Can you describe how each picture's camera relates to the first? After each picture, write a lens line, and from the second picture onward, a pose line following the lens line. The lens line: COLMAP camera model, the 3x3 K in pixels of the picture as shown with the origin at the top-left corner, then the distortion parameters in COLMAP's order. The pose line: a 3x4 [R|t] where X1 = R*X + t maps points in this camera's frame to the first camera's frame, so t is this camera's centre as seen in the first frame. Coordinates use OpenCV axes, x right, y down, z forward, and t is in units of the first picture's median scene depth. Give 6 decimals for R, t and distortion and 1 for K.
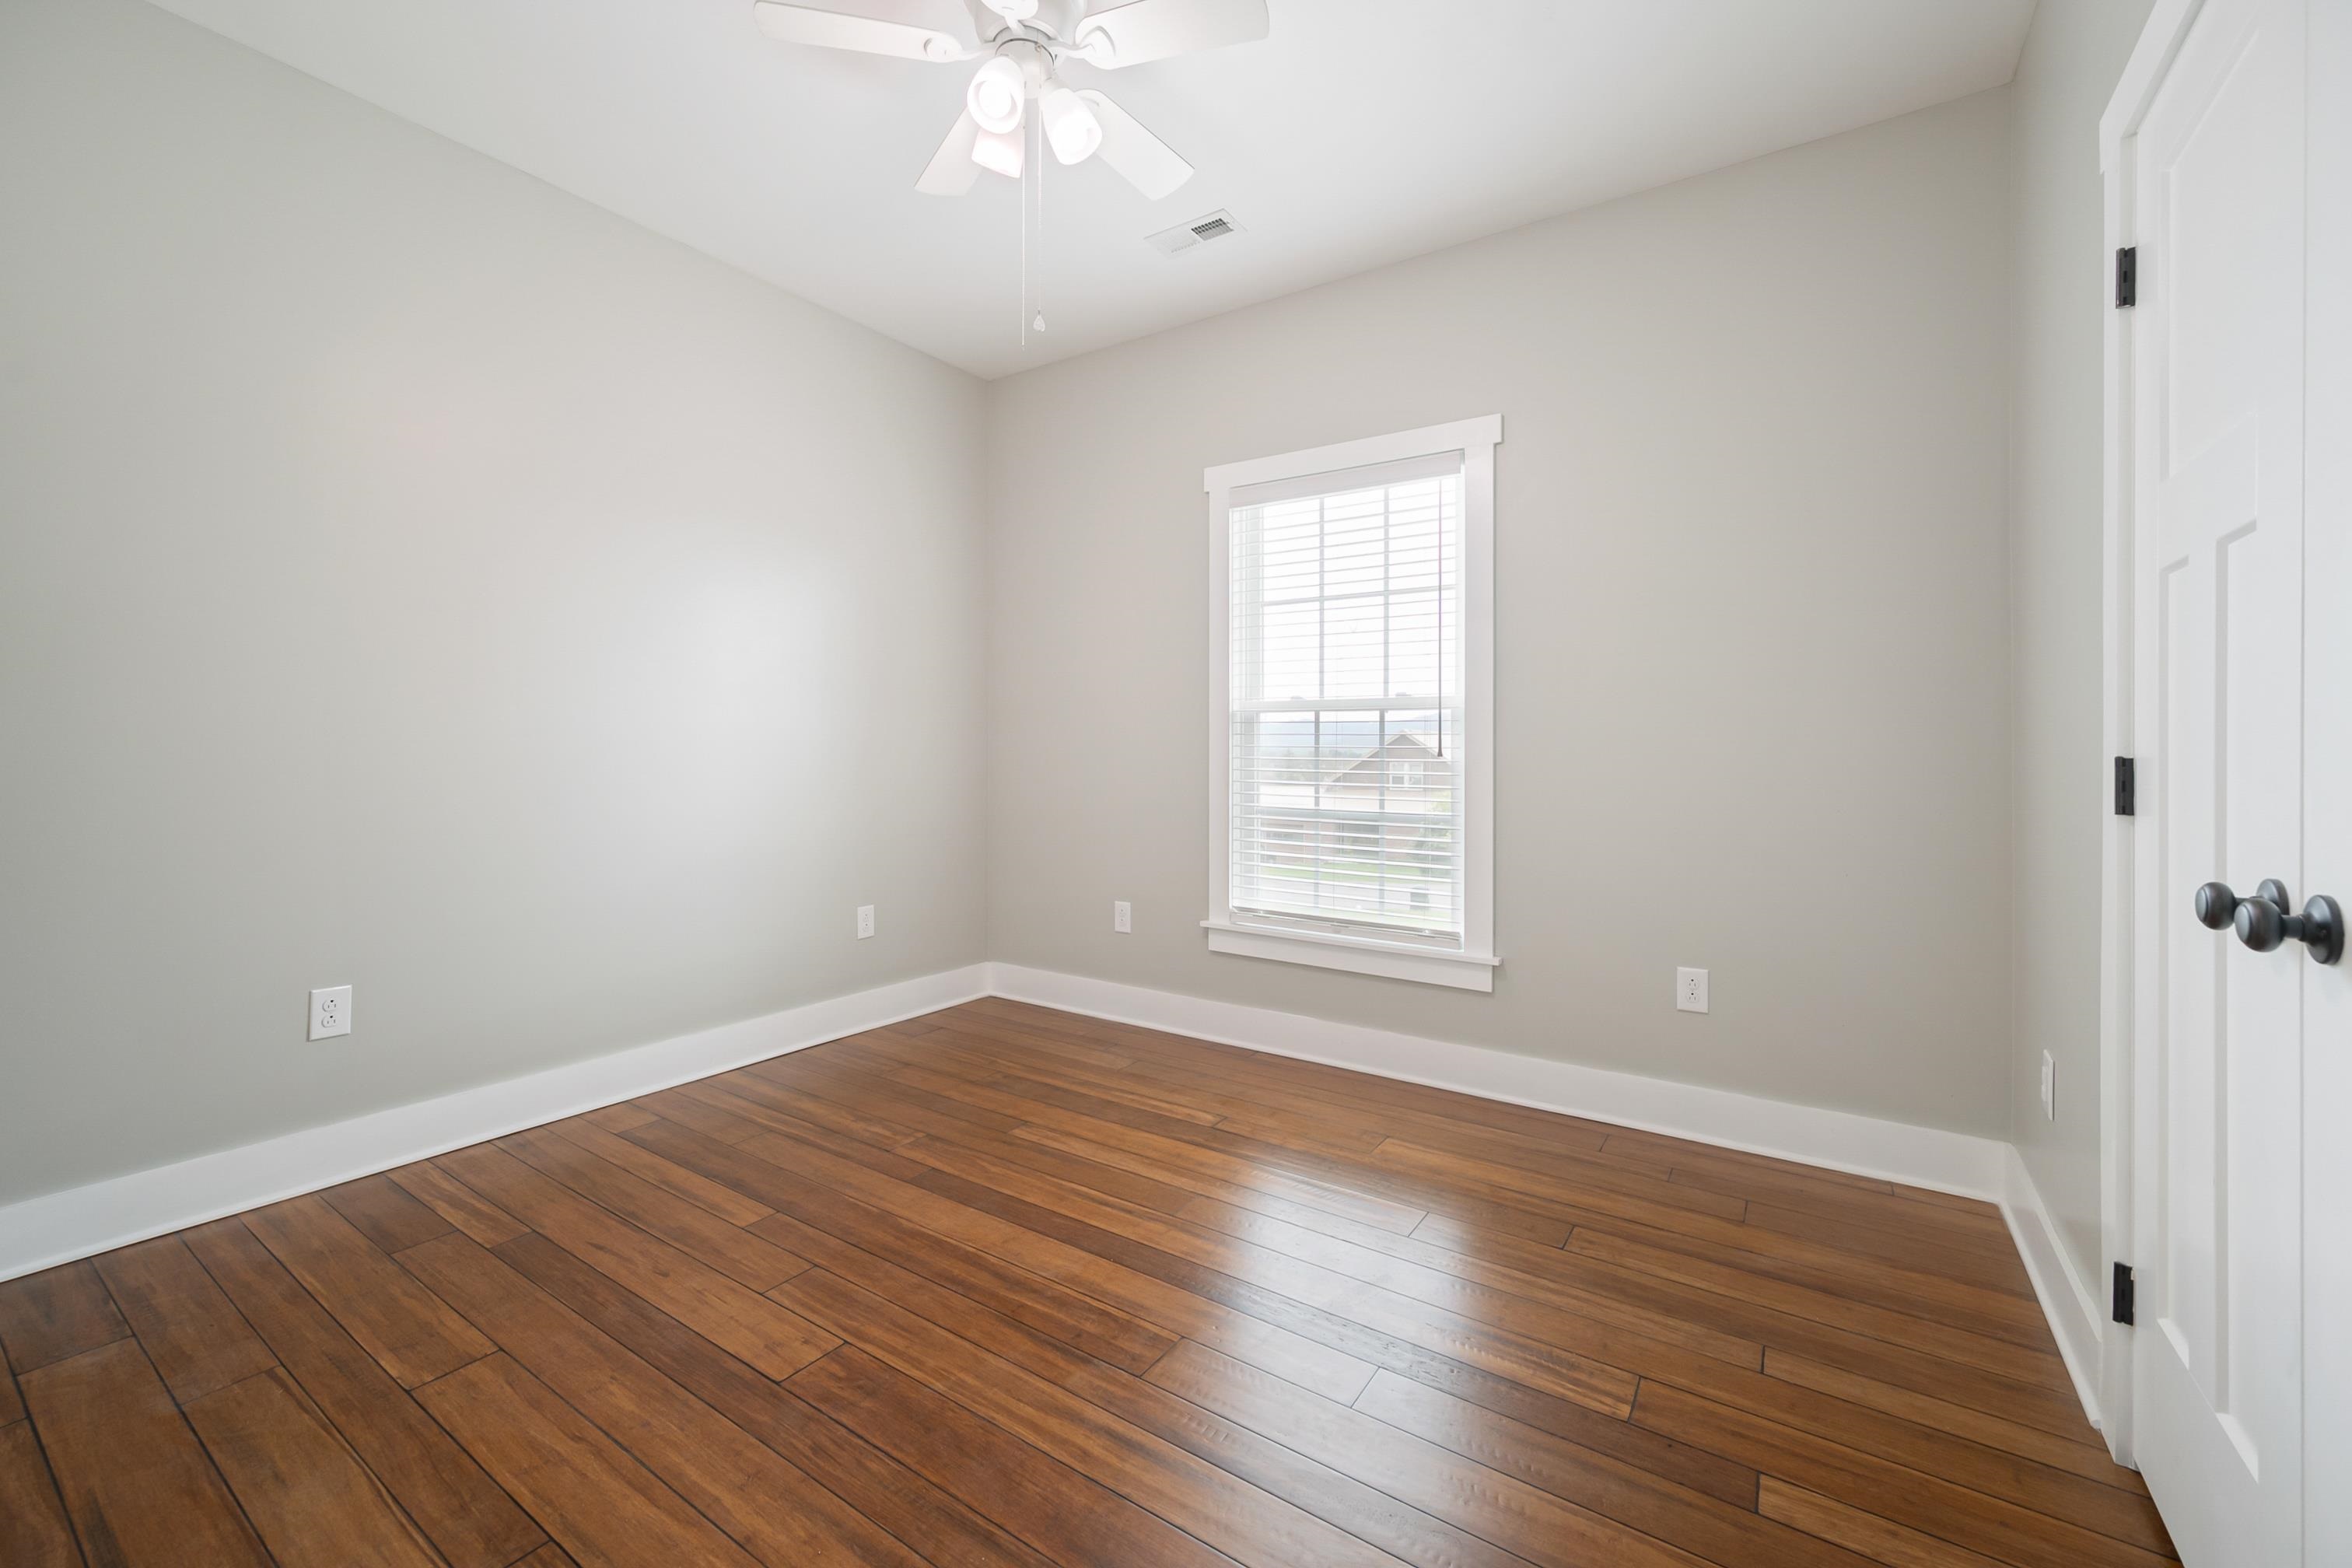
lens RADIAL K [[964.5, 0, 1174.2], [0, 964.5, 741.9], [0, 0, 1]] dist [-0.001687, -0.000350]
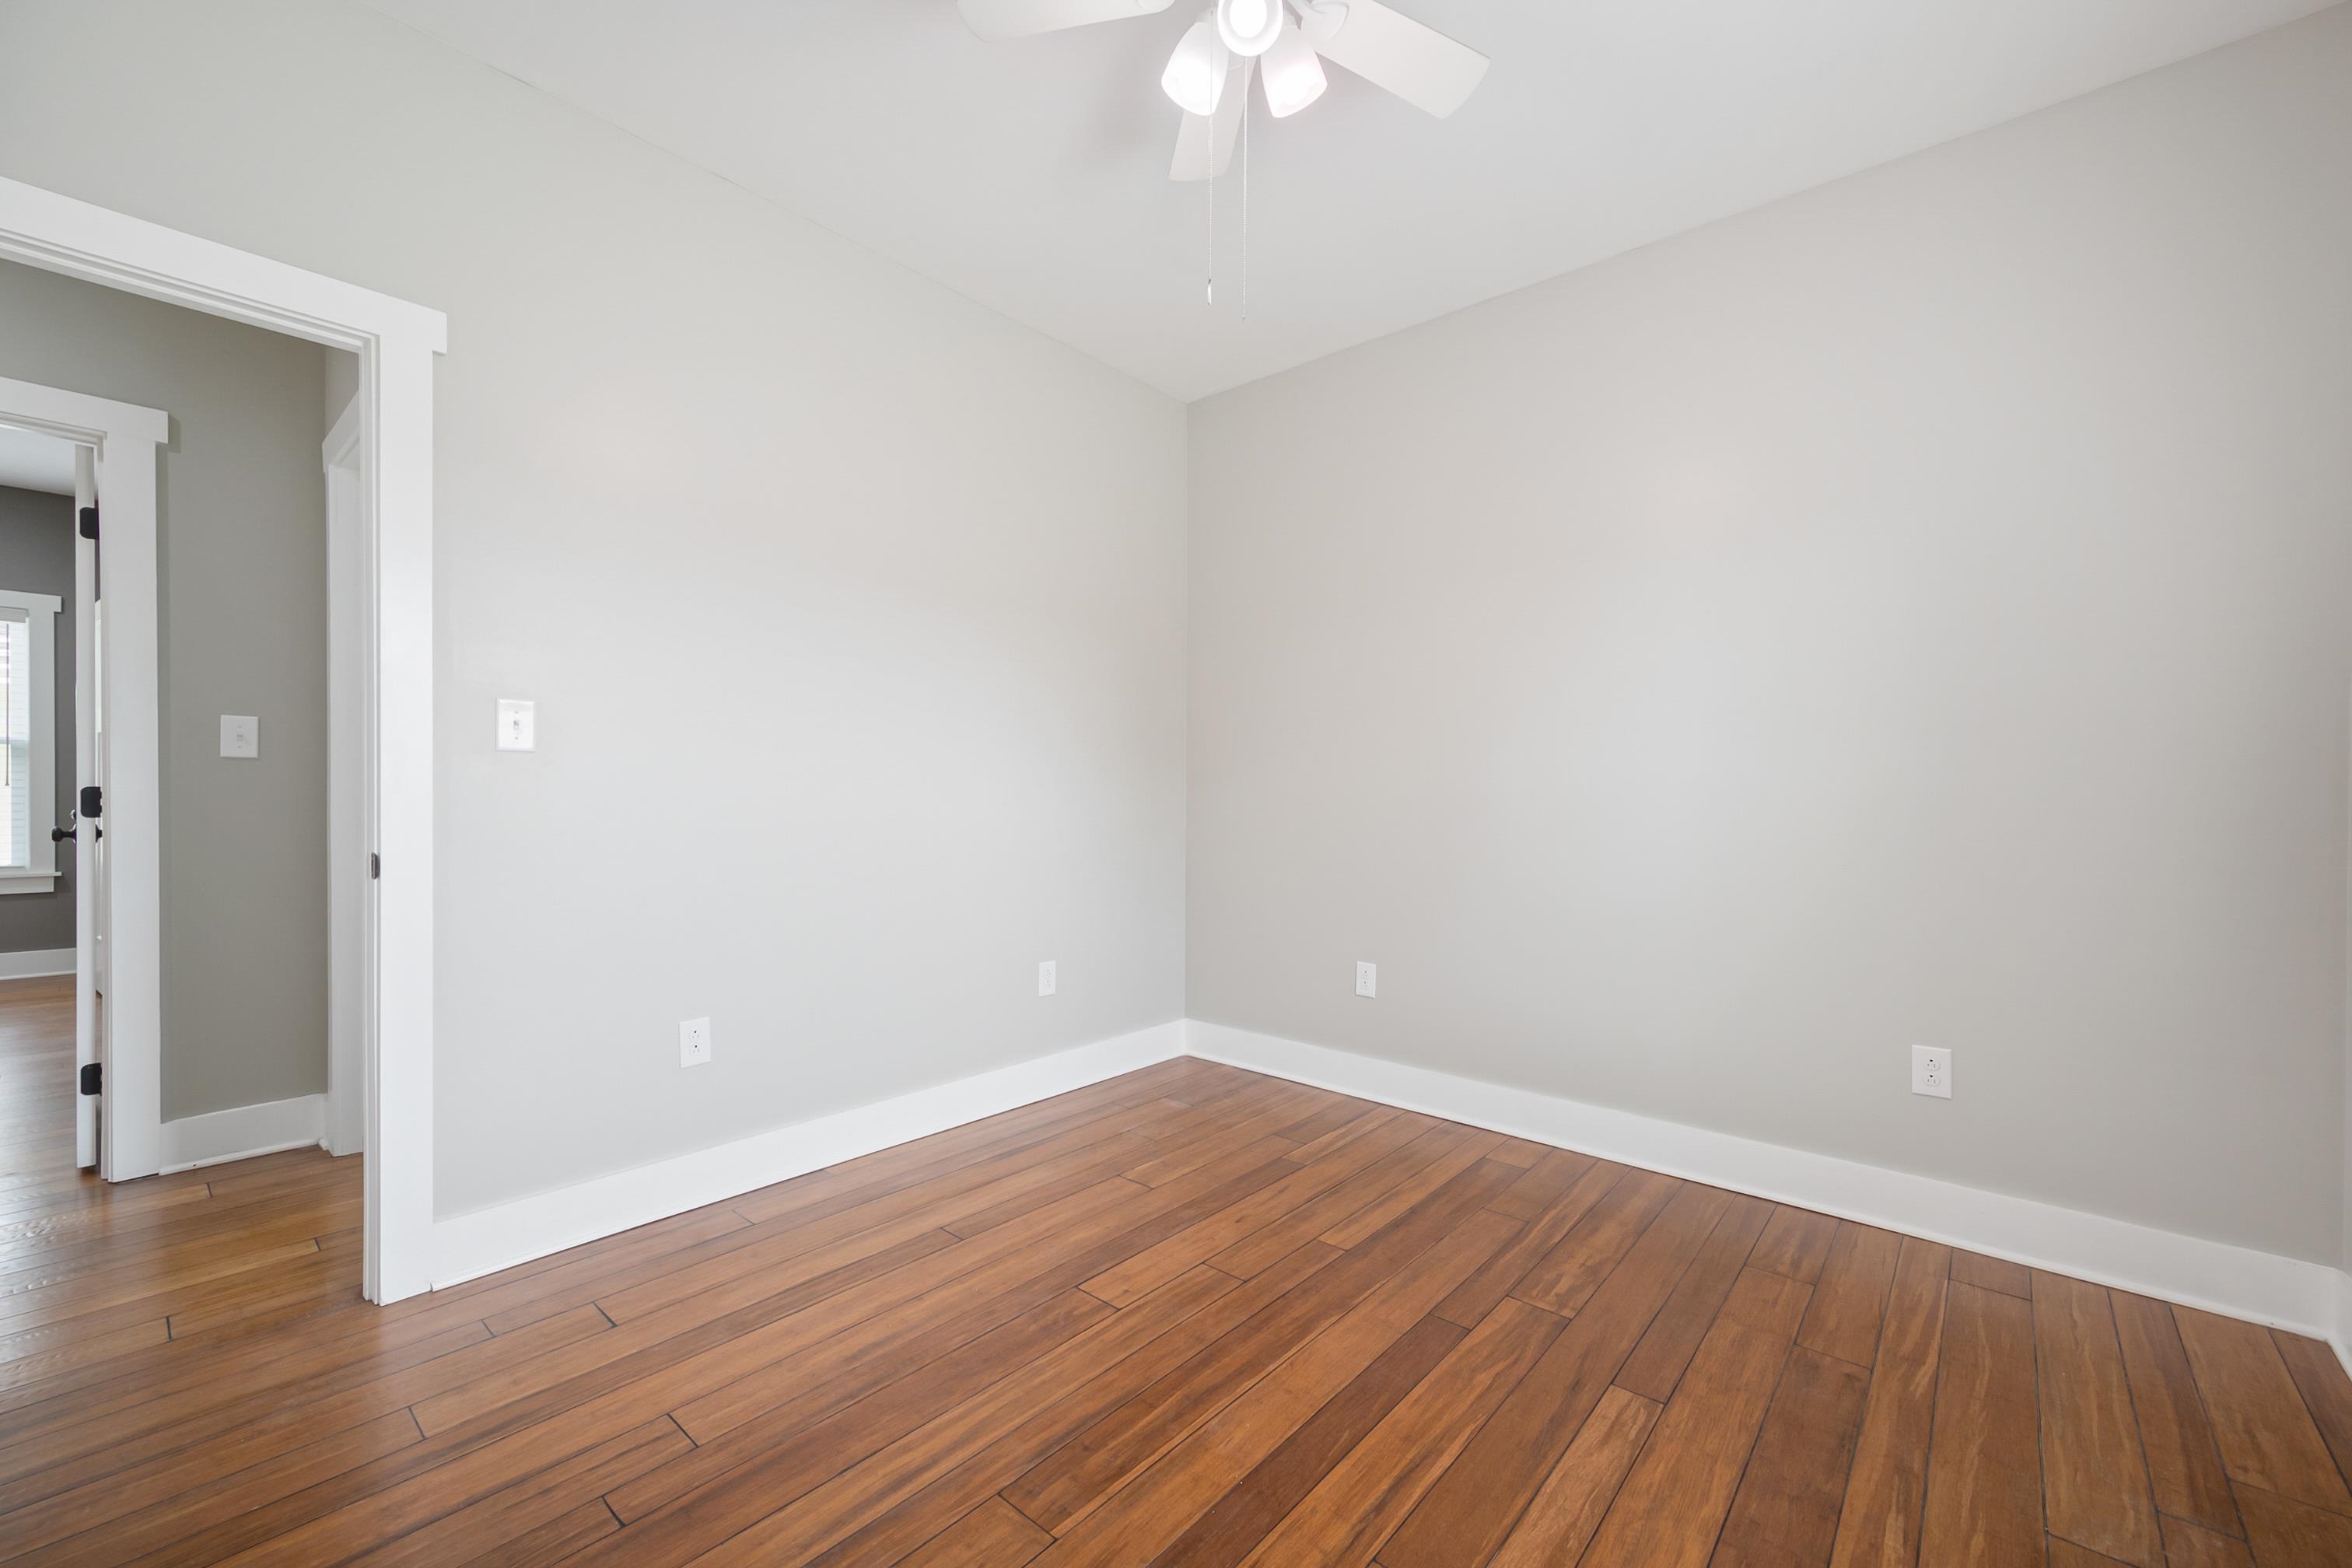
lens RADIAL K [[945.0, 0, 1154.4], [0, 945.0, 771.1], [0, 0, 1]] dist [0.000819, -0.000071]
pose [[-0.131012, -0.023975, -0.991091, 0.537469], [-0.002971, 0.999713, -0.023791, 0.006918], [0.991376, -0.000172, -0.131046, 0.816596]]
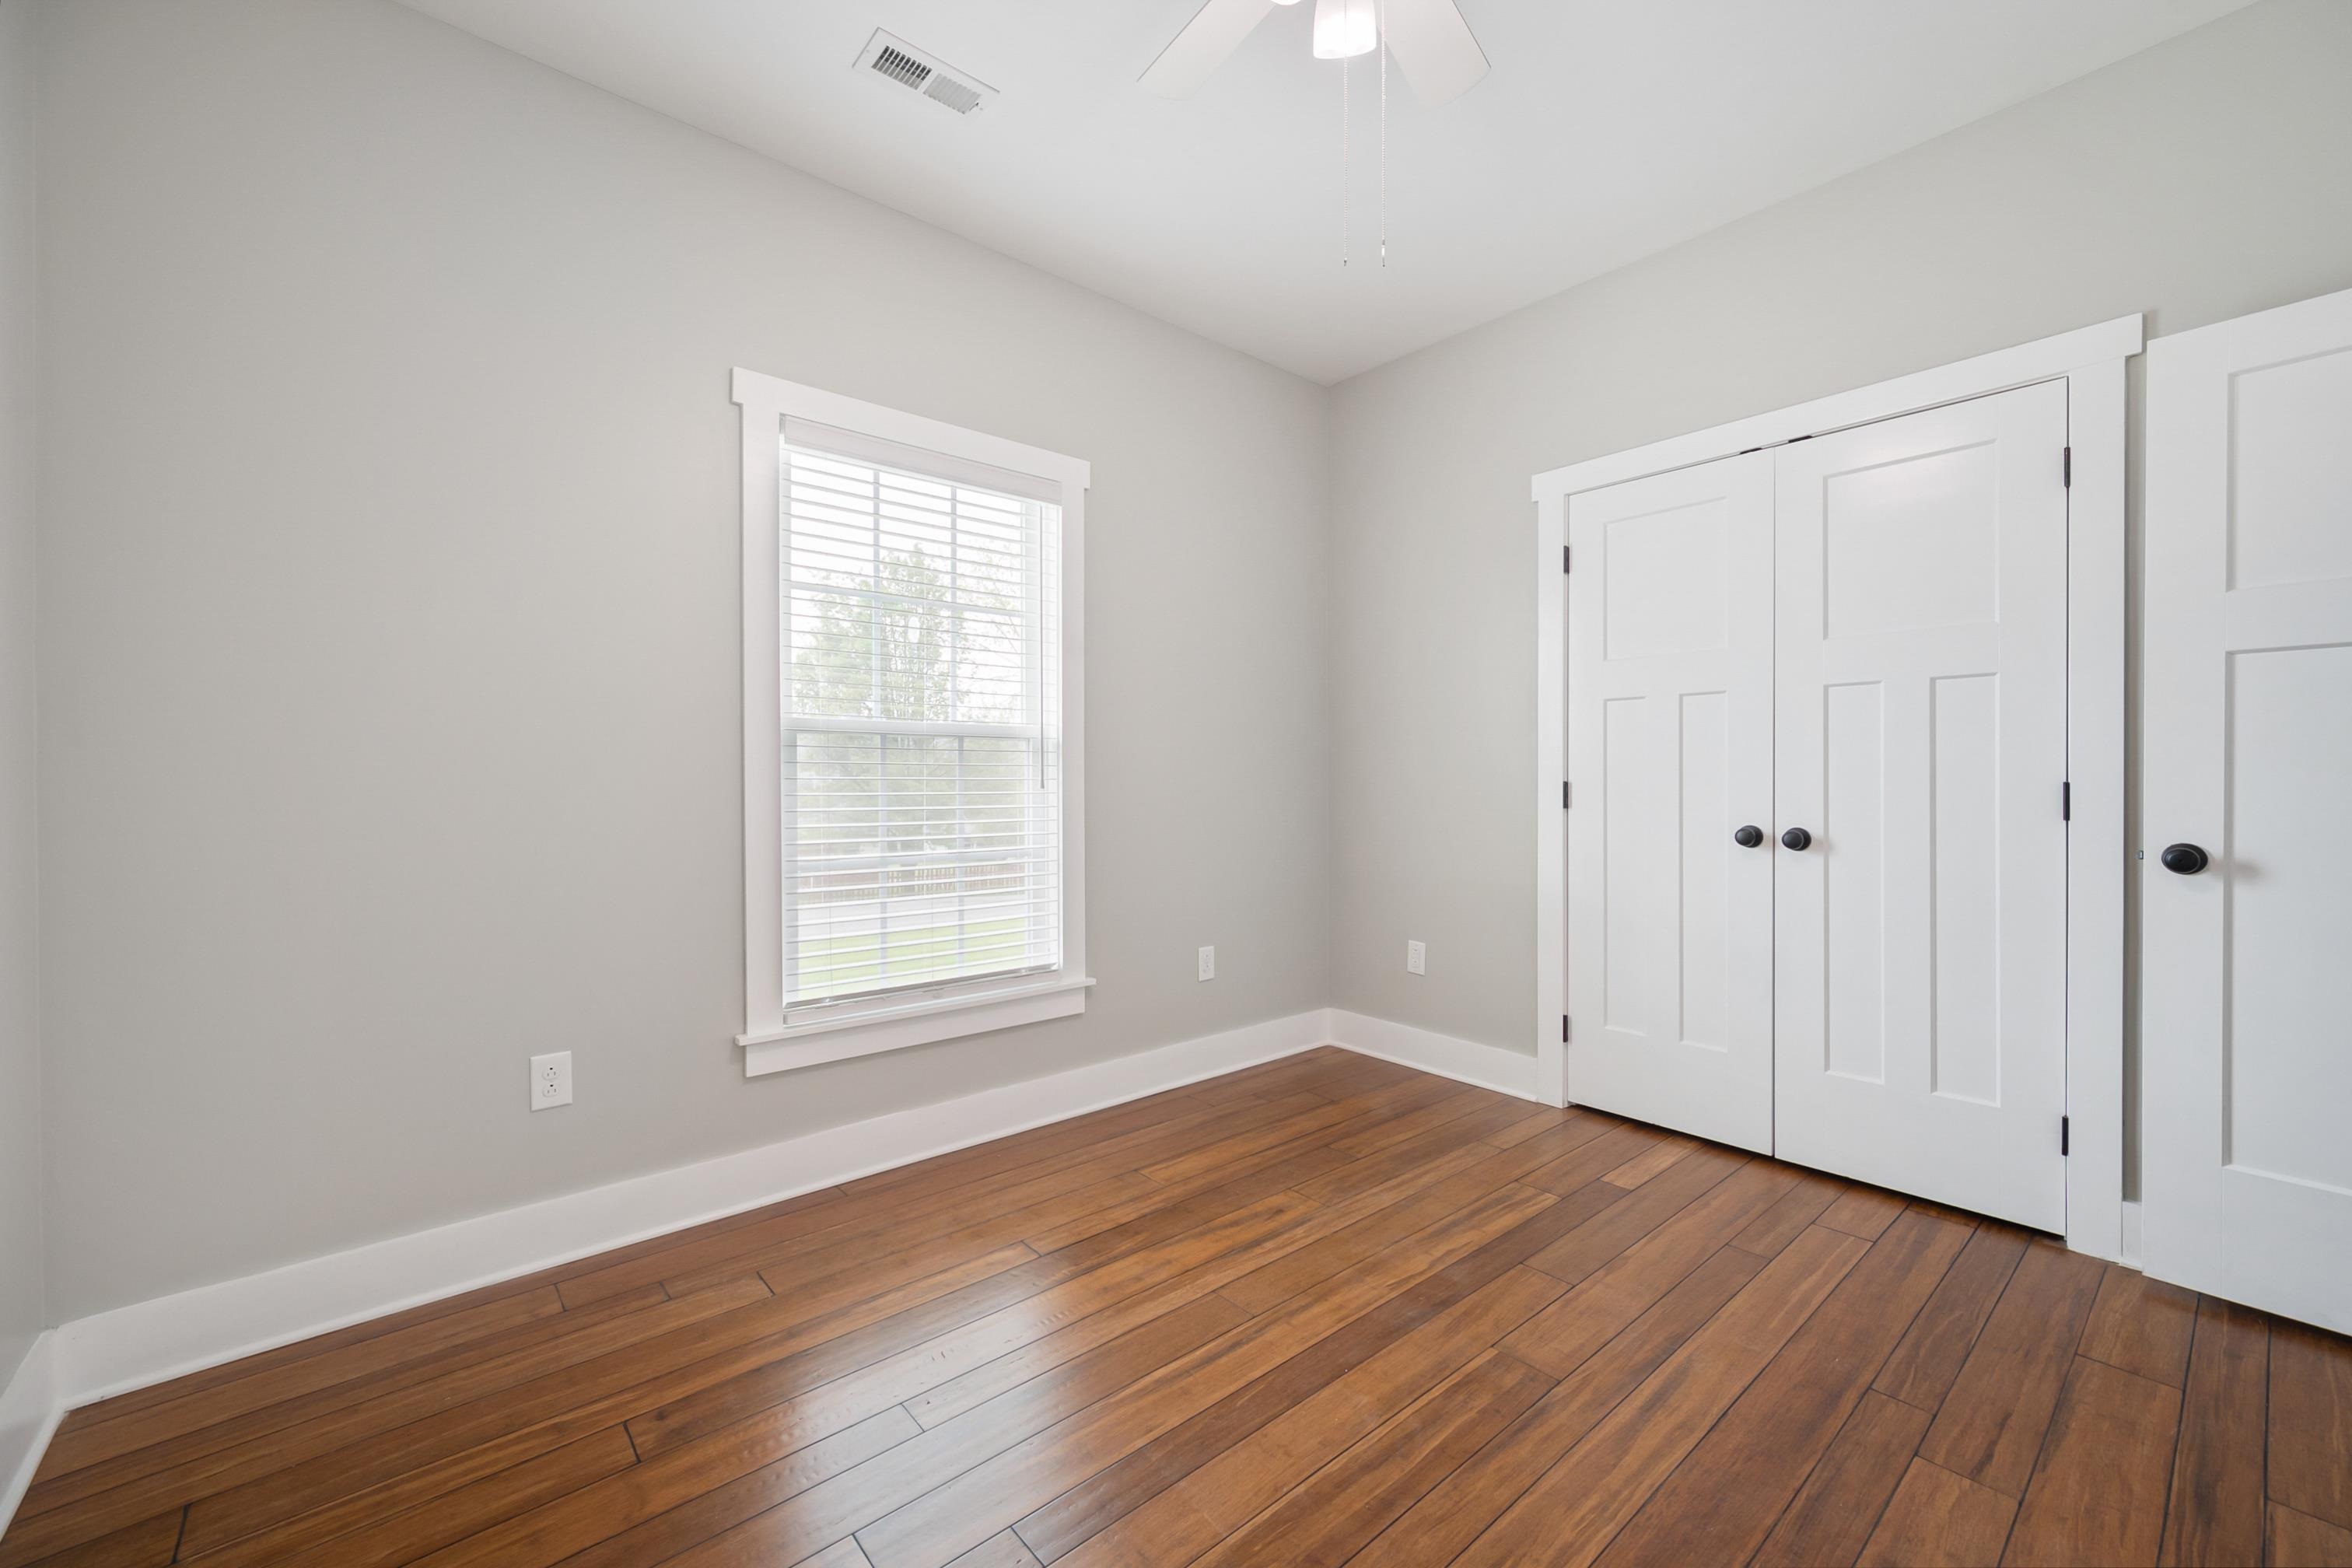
lens RADIAL K [[937.8, 0, 1181.8], [0, 937.8, 774.7], [0, 0, 1]] dist [0.002309, 0.000379]
pose [[0.249004, 0.005404, 0.968487, -0.727884], [-0.001351, 0.999985, -0.005232, 0.007523], [-0.968502, -0.000006, 0.249007, 0.741023]]
